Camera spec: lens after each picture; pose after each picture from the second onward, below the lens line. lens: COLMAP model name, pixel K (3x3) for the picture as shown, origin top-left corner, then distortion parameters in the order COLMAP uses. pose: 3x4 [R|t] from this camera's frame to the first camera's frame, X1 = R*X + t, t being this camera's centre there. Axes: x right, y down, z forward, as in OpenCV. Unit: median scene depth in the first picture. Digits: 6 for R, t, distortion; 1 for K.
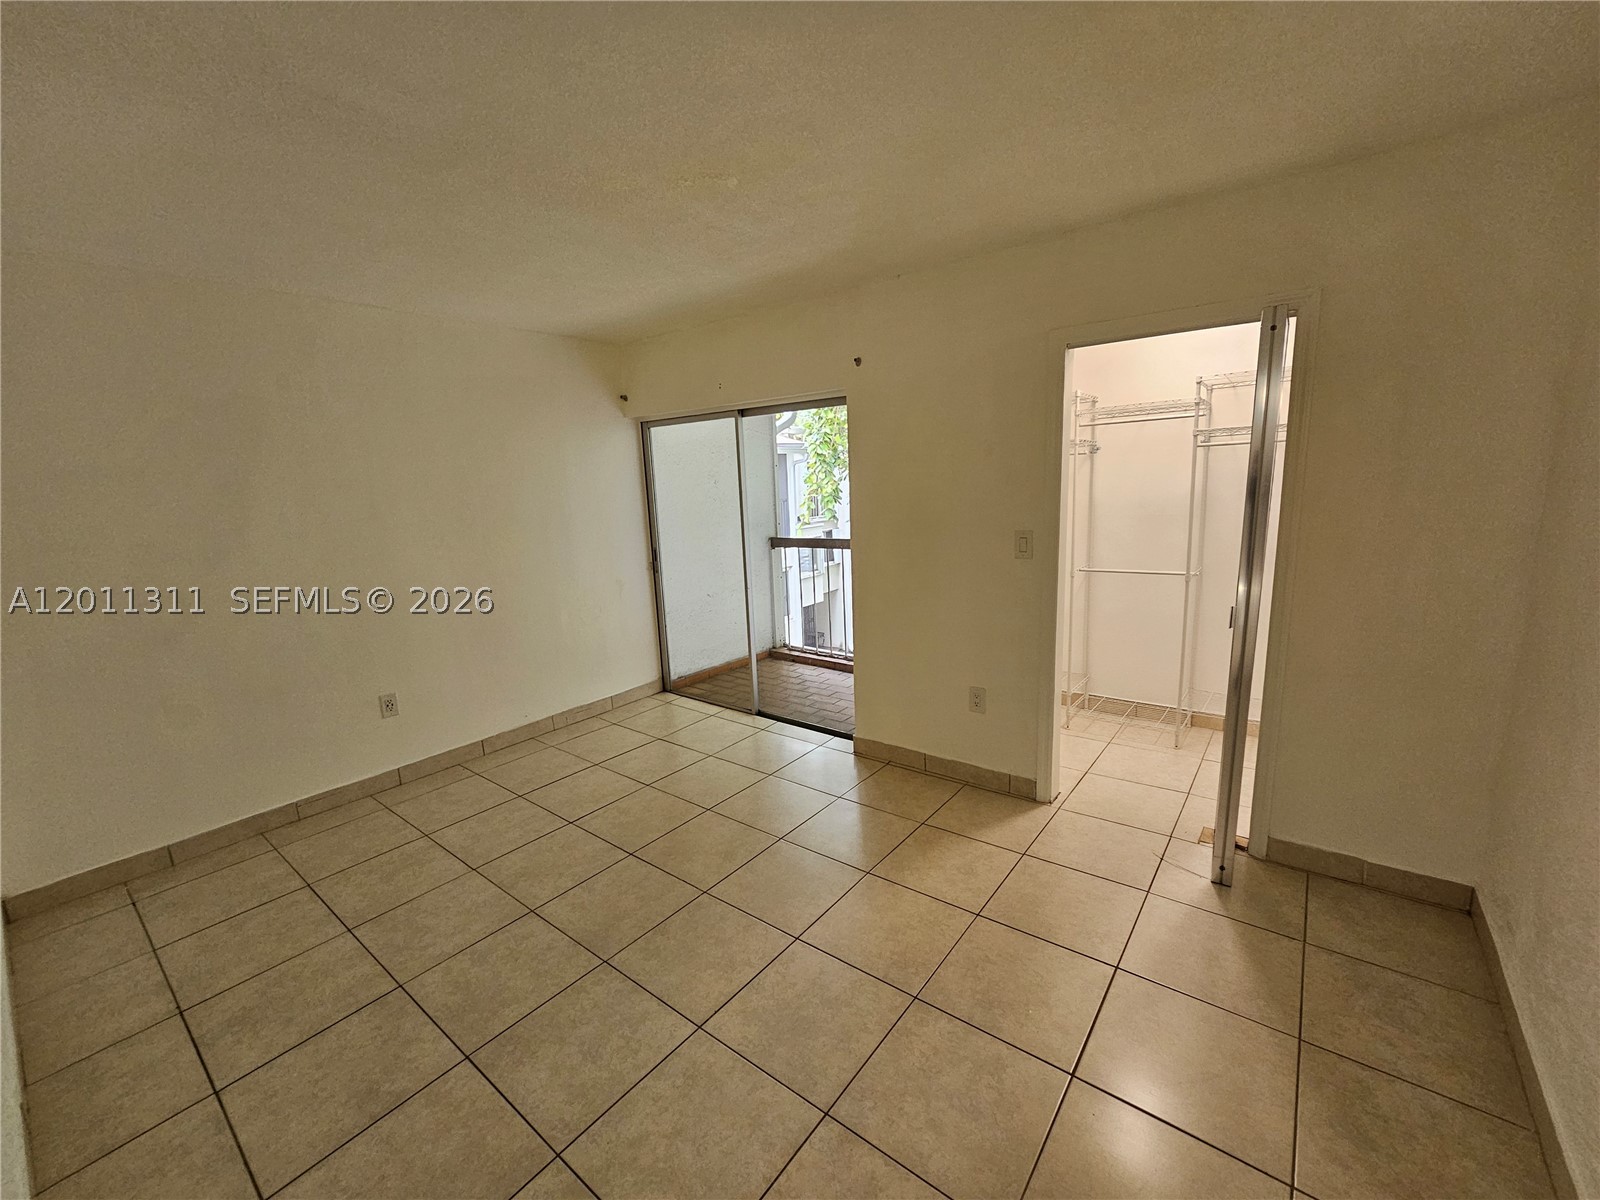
lens RADIAL K [[654.7, 0, 800.2], [0, 654.7, 599.8], [0, 0, 1]] dist [-0.002801, -0.000111]
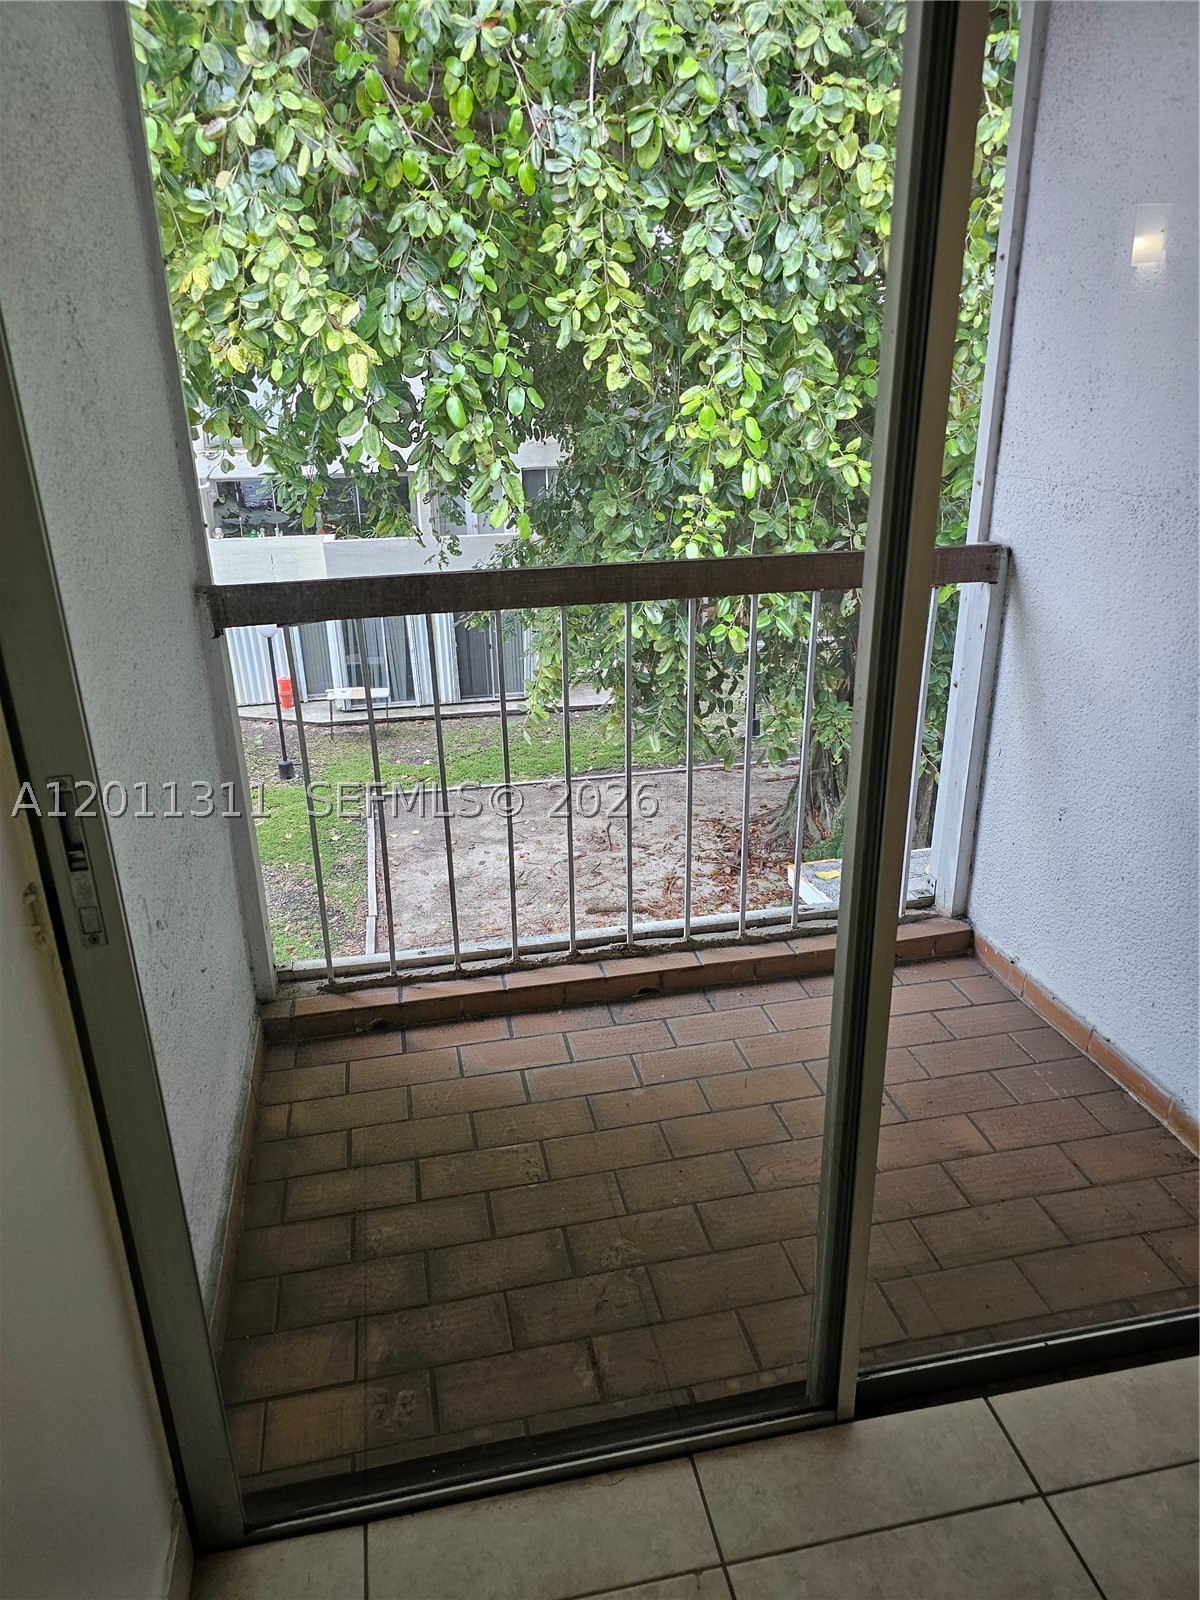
lens RADIAL K [[1055.6, 0, 603.3], [0, 1055.6, 793.8], [0, 0, 1]] dist [-0.037711, 0.000413]
pose [[0.635046, -0.248455, 0.731428, -0.451501], [0.118741, 0.967007, 0.225384, -0.163418], [-0.763294, -0.056279, 0.643595, 1.166460]]
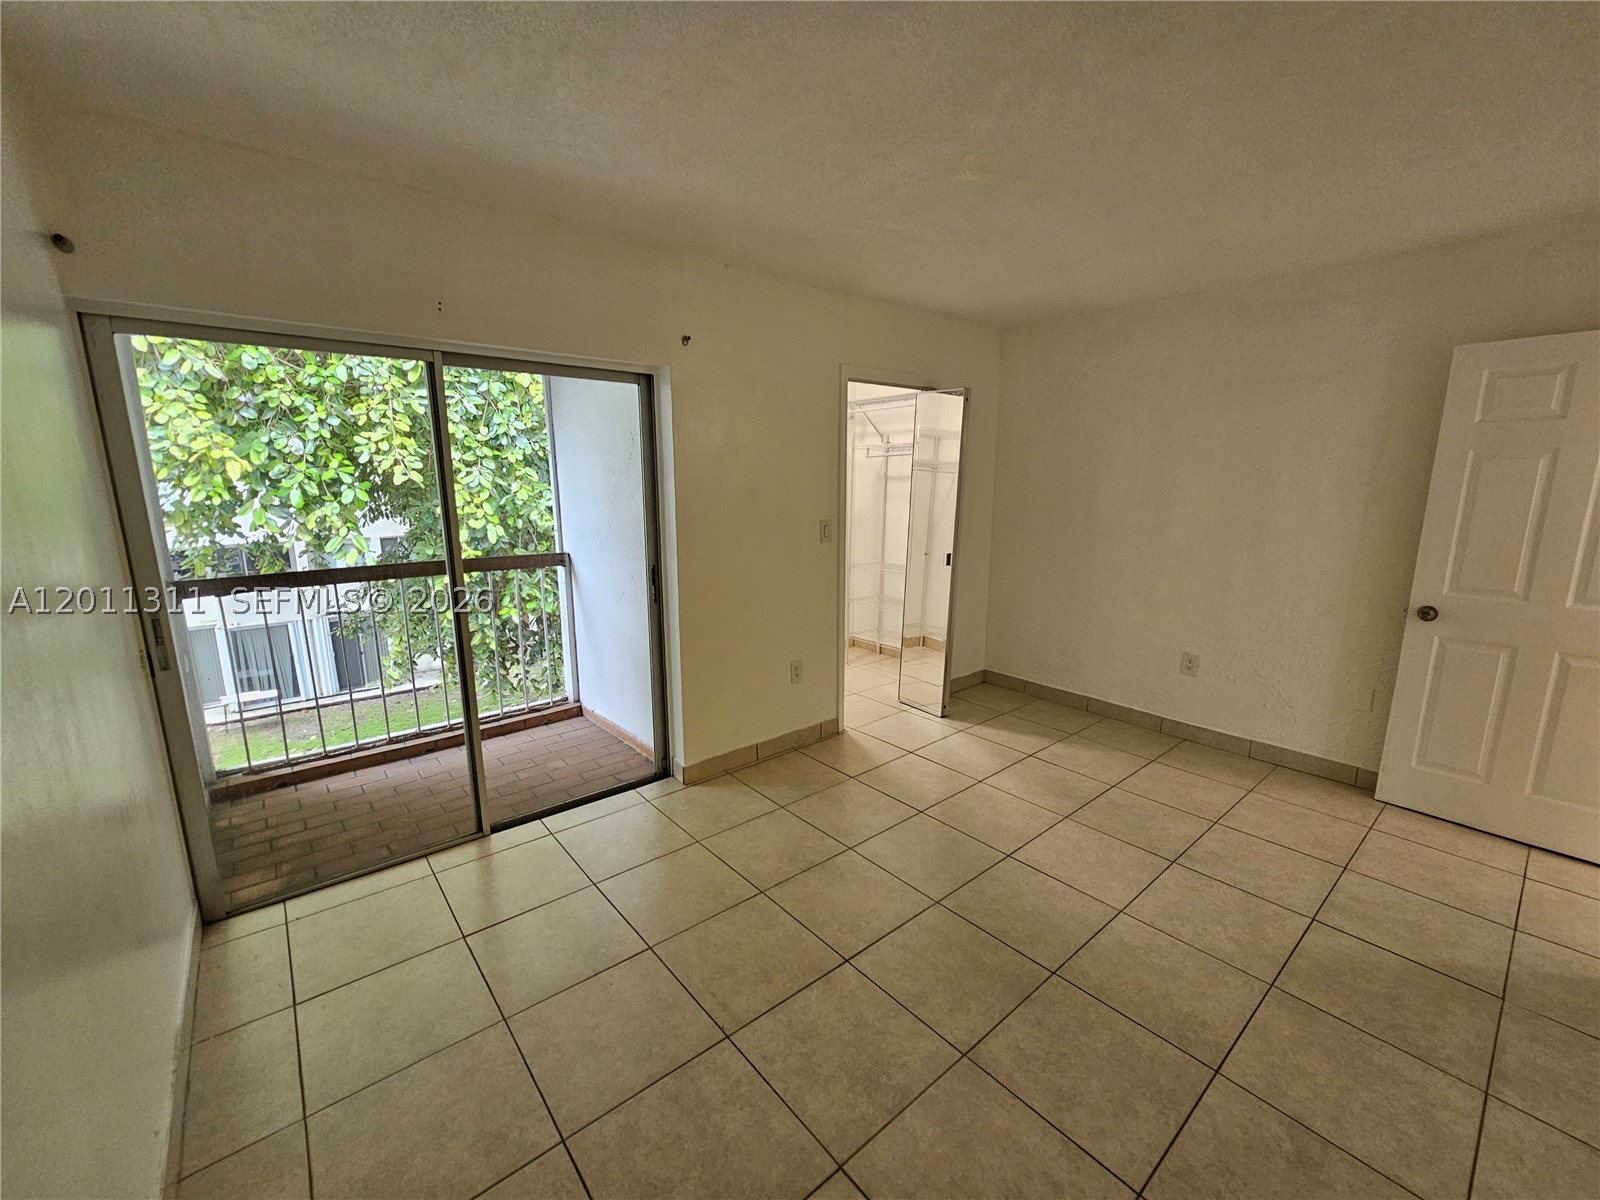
lens RADIAL K [[662.3, 0, 797.3], [0, 662.3, 602.7], [0, 0, 1]] dist [-0.001412, -0.000305]
pose [[0.204154, -0.146488, 0.967916, -0.829594], [0.173500, 0.978502, 0.111495, -0.092458], [-0.963441, 0.145172, 0.225181, 0.727274]]
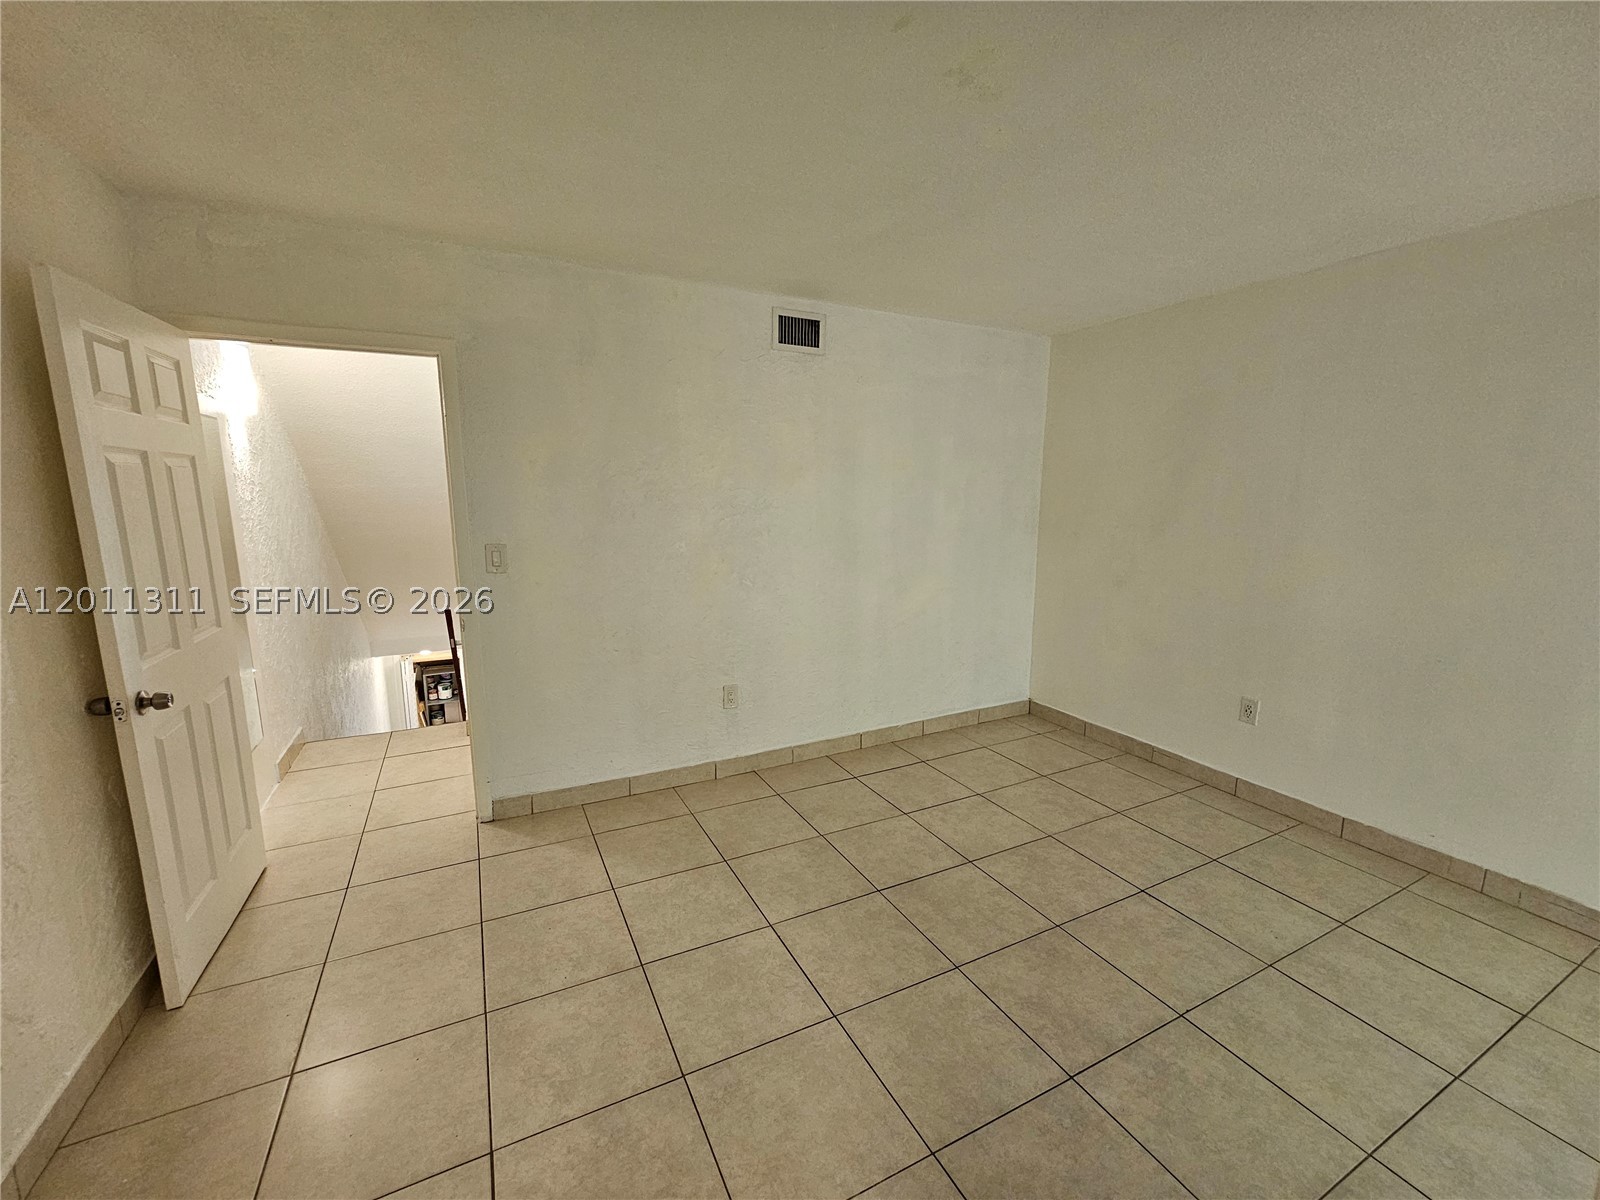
lens RADIAL K [[654.7, 0, 800.2], [0, 654.7, 599.8], [0, 0, 1]] dist [-0.002801, -0.000111]
pose [[-0.420269, 0.186483, -0.888030, 0.472026], [-0.153641, 0.949899, 0.272188, -0.156183], [0.894298, 0.250830, -0.370562, 0.804275]]
